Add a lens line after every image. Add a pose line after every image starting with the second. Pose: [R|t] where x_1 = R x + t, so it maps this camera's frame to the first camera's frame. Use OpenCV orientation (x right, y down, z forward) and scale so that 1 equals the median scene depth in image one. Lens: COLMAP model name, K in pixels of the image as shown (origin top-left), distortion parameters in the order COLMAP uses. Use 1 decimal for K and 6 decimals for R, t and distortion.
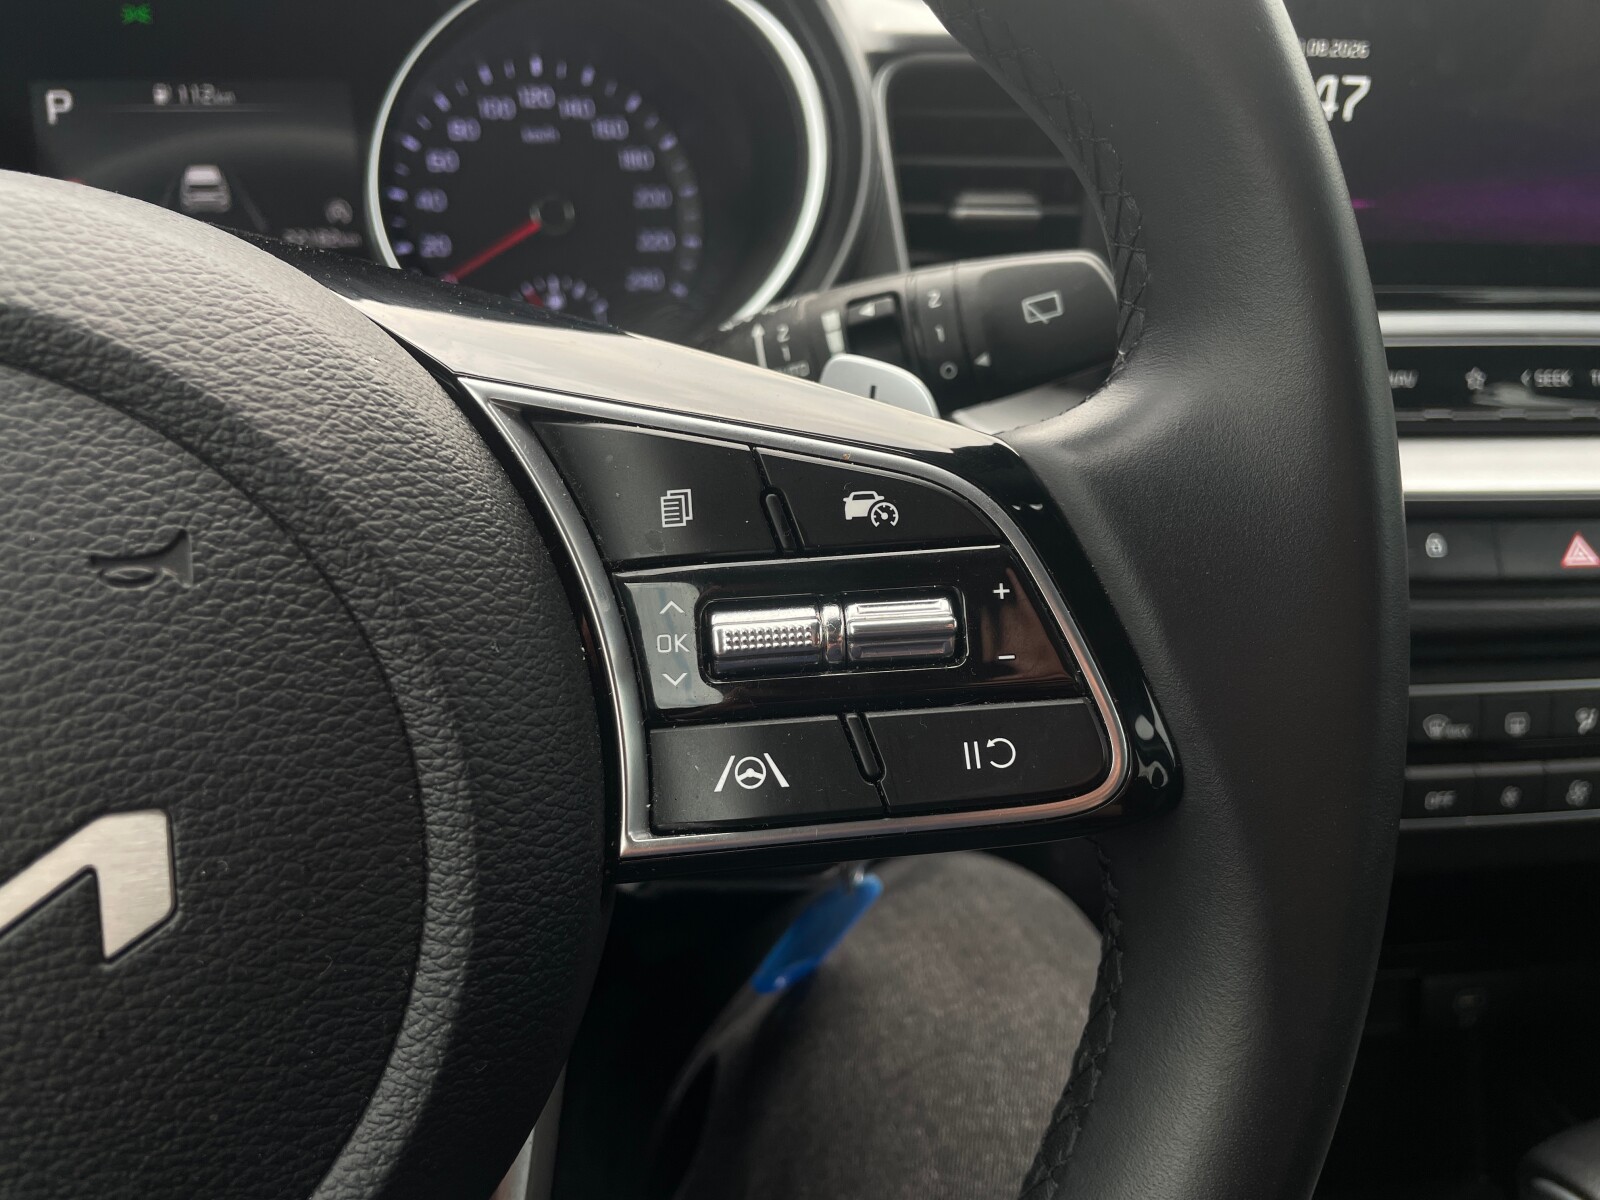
lens RADIAL K [[1226.8, 0, 771.5], [0, 1226.8, 578.4], [0, 0, 1]] dist [0.064335, -0.104496]
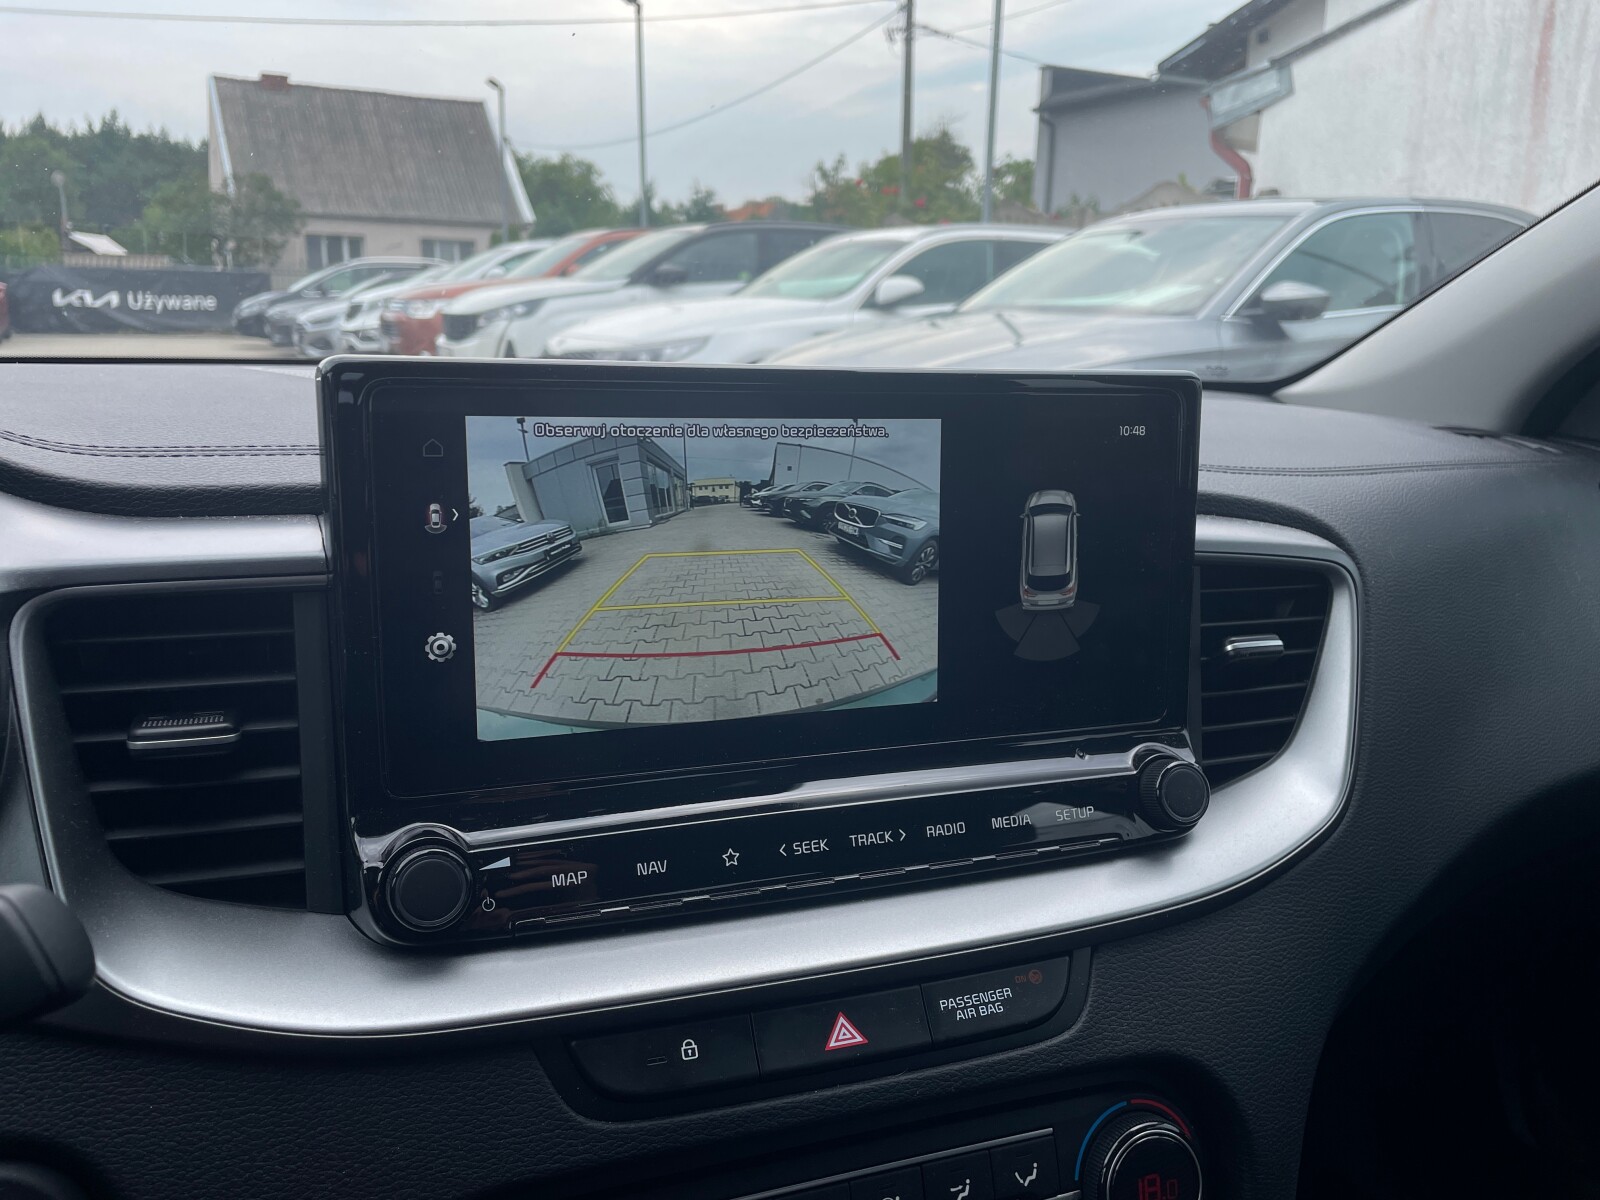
lens RADIAL K [[1216.1, 0, 790.7], [0, 1216.1, 596.4], [0, 0, 1]] dist [0.073345, -0.108571]
pose [[0.971027, -0.051589, 0.233337, 0.388926], [0.106161, 0.967906, -0.227790, -0.132985], [-0.214096, 0.245962, 0.945339, 0.006639]]
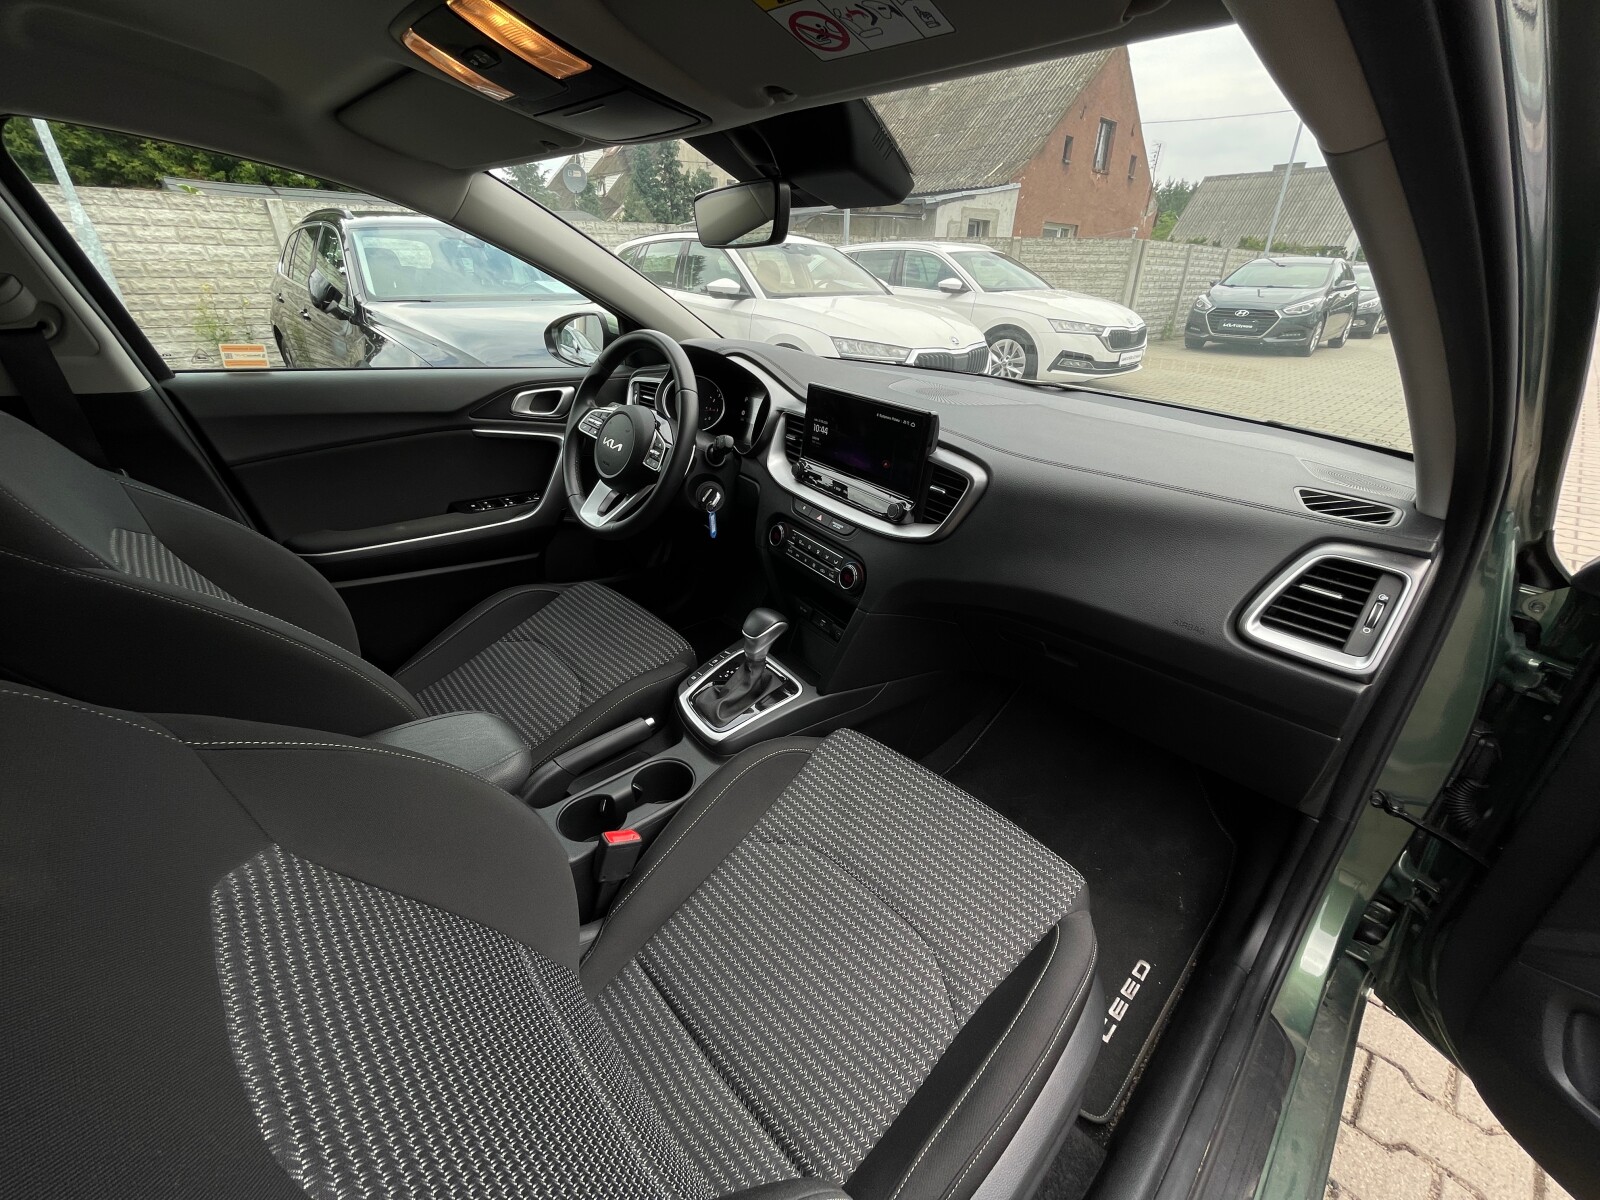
lens RADIAL K [[656.5, 0, 806.7], [0, 656.5, 596.4], [0, 0, 1]] dist [-0.001453, -0.000455]
pose [[0.473368, 0.380752, -0.794324, 2.932804], [-0.409995, 0.893358, 0.183891, -0.209996], [0.779633, 0.238620, 0.578993, -0.608316]]
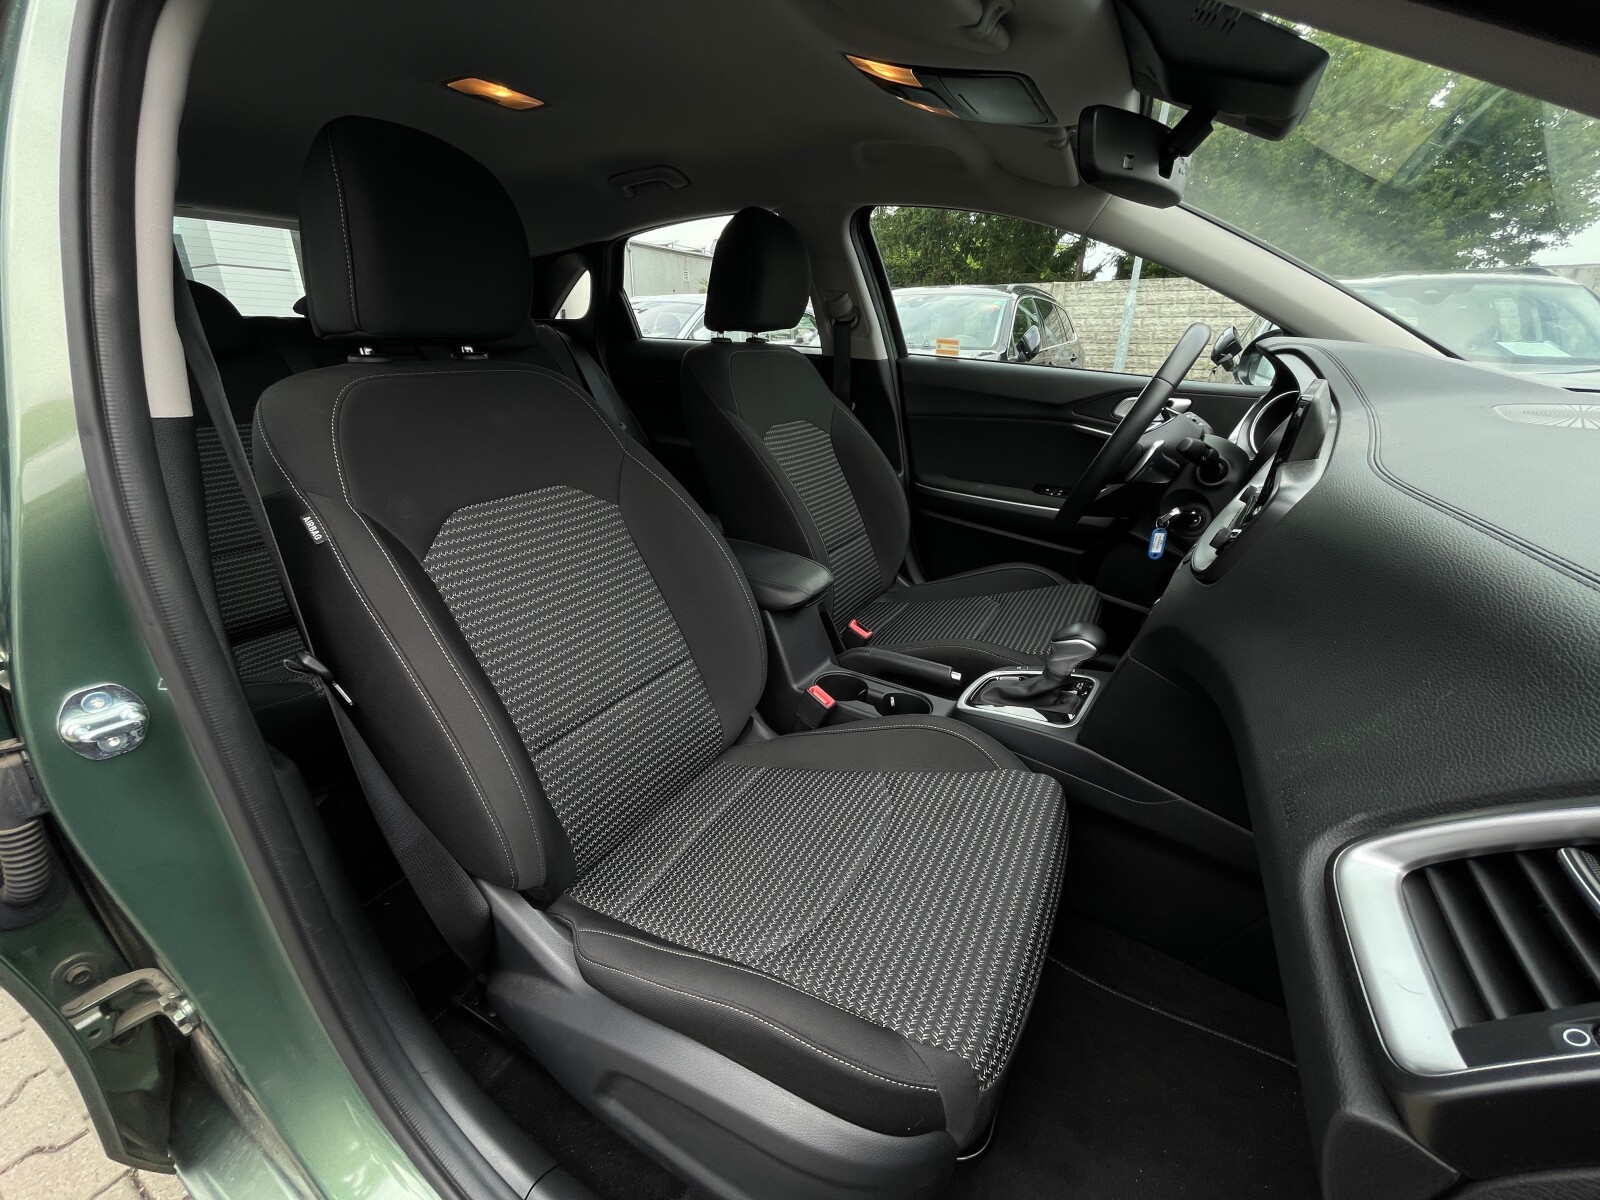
lens RADIAL K [[644.0, 0, 798.2], [0, 644.0, 601.0], [0, 0, 1]] dist [0.009518, -0.007274]
pose [[-0.706511, 0.242149, -0.664985, 2.950221], [-0.343971, 0.703691, 0.621694, -0.735063], [0.618487, 0.667969, -0.413873, 1.152348]]
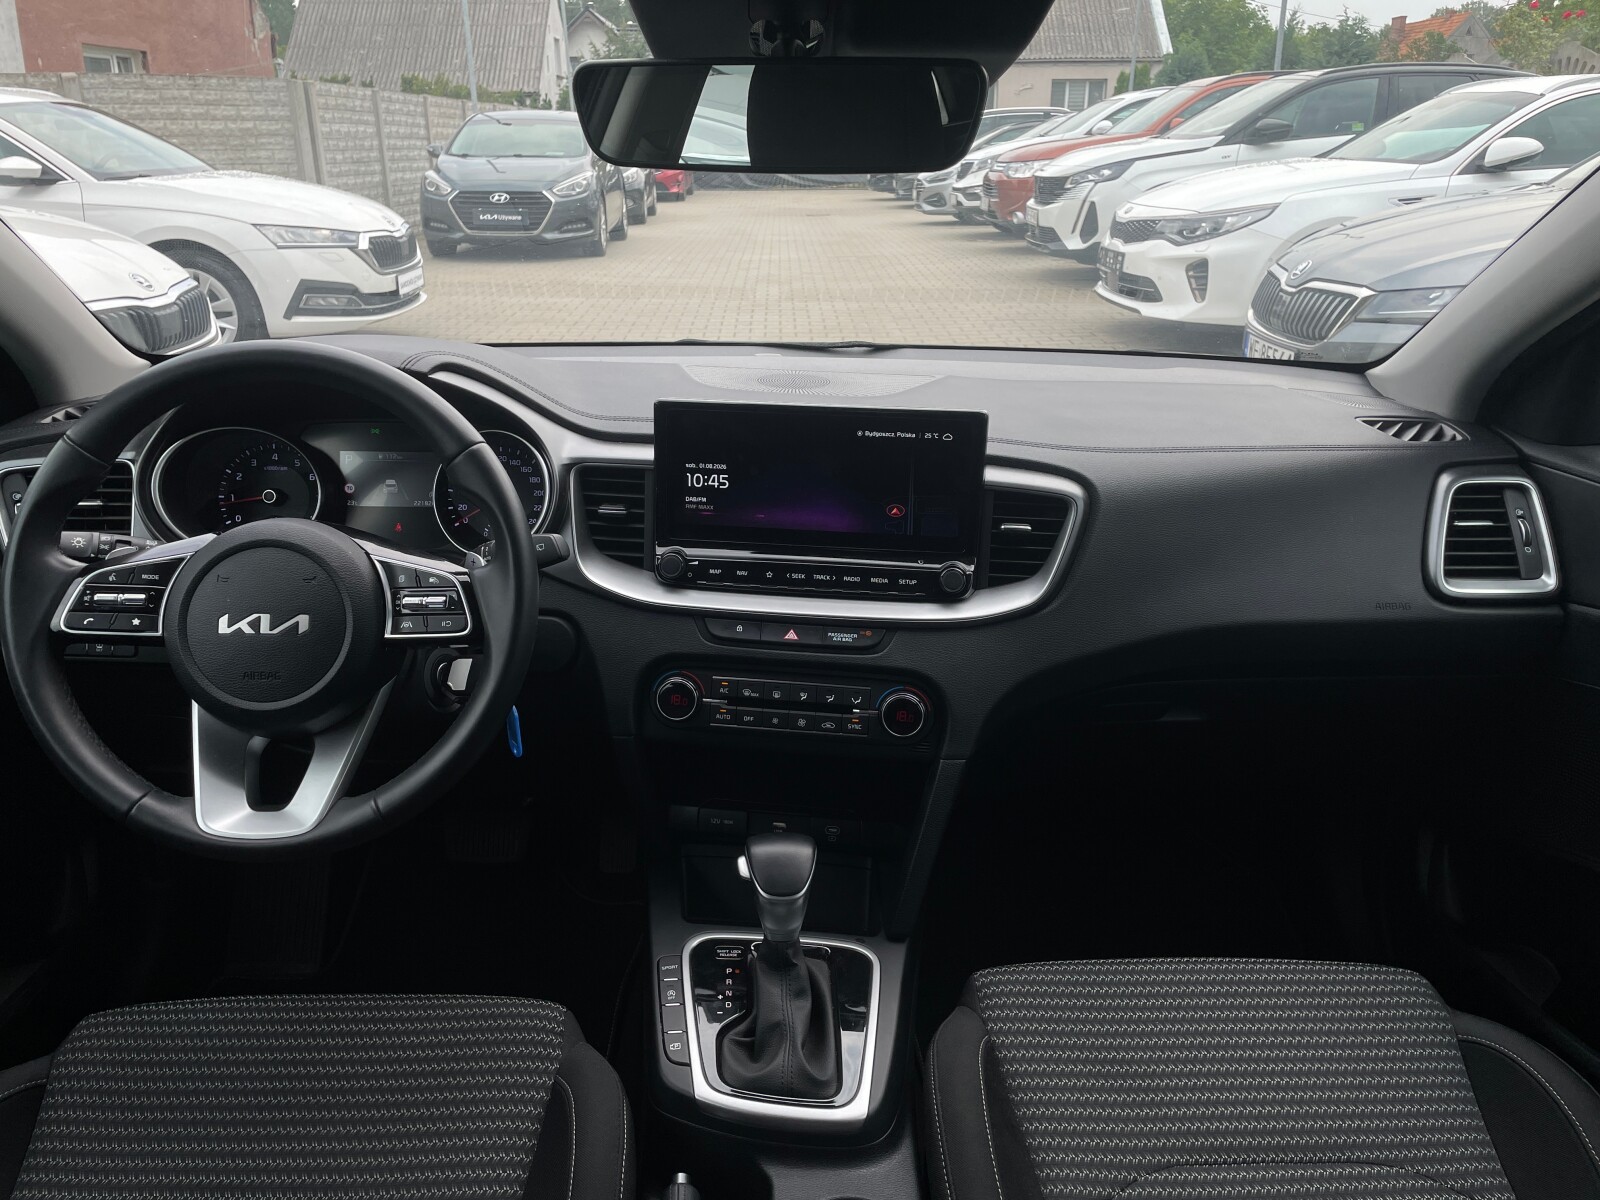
lens RADIAL K [[1207.1, 0, 778.2], [0, 1207.1, 611.4], [0, 0, 1]] dist [0.106297, -0.136257]
pose [[0.968054, 0.071350, -0.240378, 1.257312], [-0.097764, 0.990193, -0.099803, 0.204561], [0.230900, 0.120115, 0.965535, -1.709232]]
